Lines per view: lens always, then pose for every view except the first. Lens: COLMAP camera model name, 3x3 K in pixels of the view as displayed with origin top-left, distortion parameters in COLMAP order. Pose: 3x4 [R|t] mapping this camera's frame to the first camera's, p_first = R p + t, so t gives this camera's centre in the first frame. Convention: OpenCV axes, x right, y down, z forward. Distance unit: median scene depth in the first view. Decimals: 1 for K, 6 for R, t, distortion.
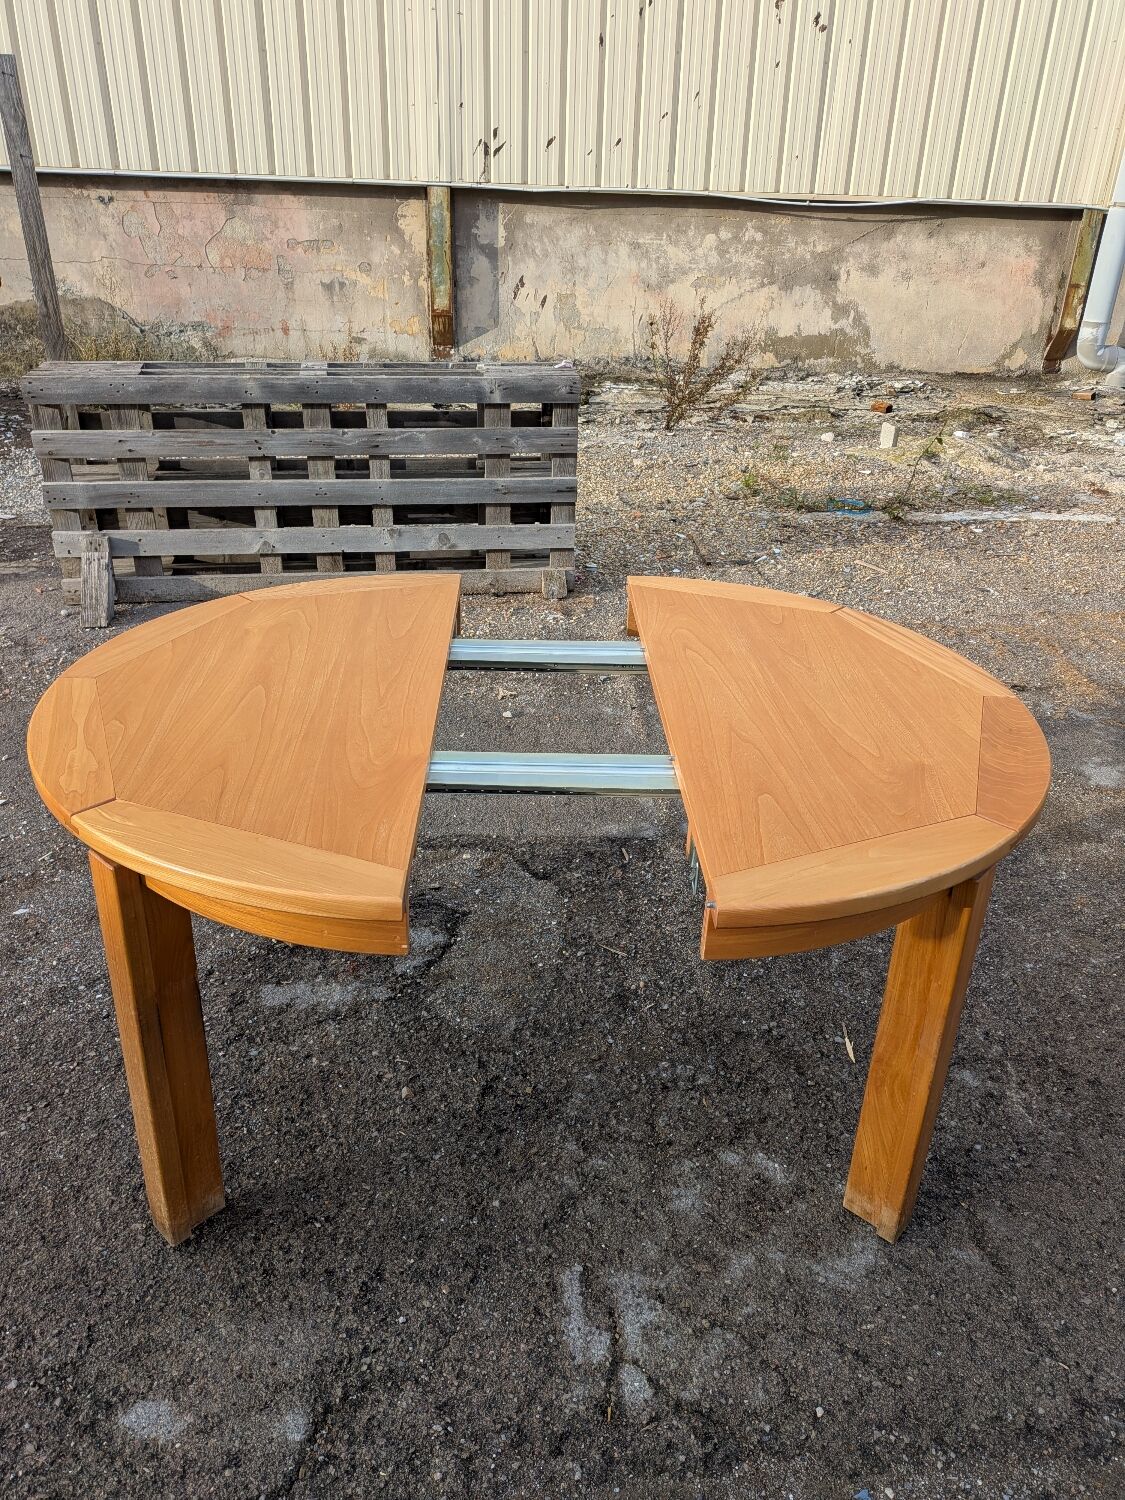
lens RADIAL K [[1073.9, 0, 578.6], [0, 1073.9, 756.4], [0, 0, 1]] dist [0.052913, -0.078036]
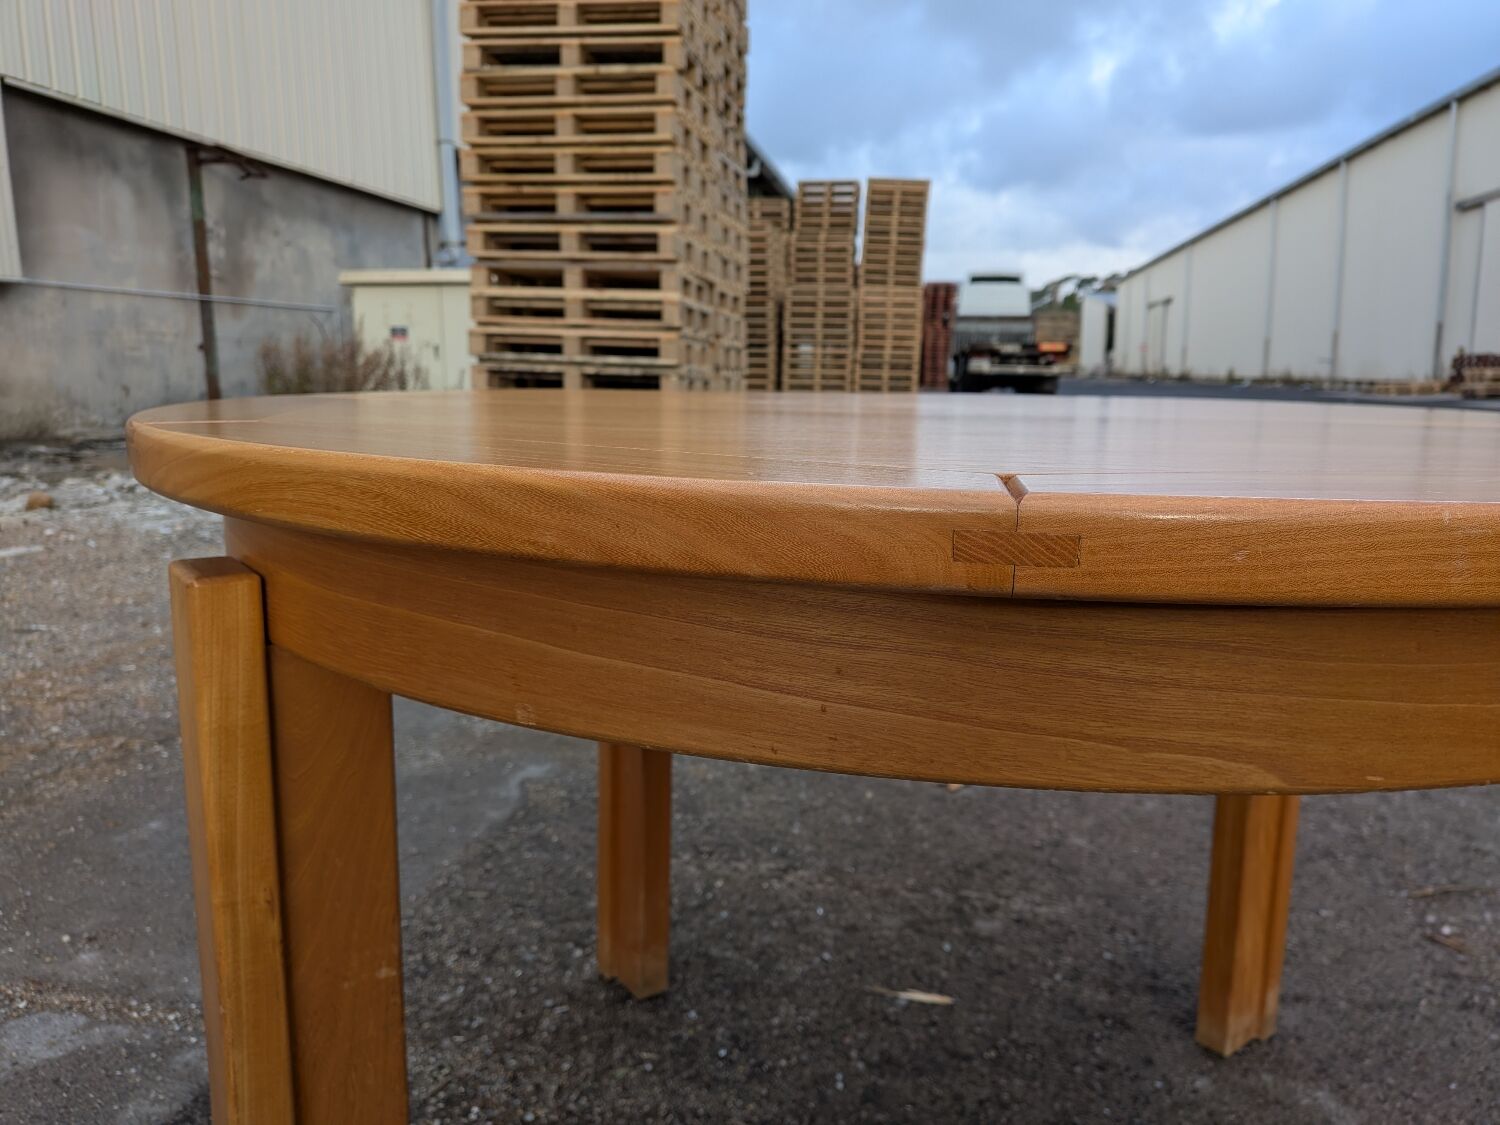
lens RADIAL K [[1073.9, 0, 783.0], [0, 1073.9, 575.3], [0, 0, 1]] dist [0.052913, -0.078036]
pose [[0.244624, -0.211559, 0.946257, -0.174870], [0.450902, 0.888786, 0.082144, -0.026354], [-0.858398, 0.406574, 0.312811, 0.391200]]
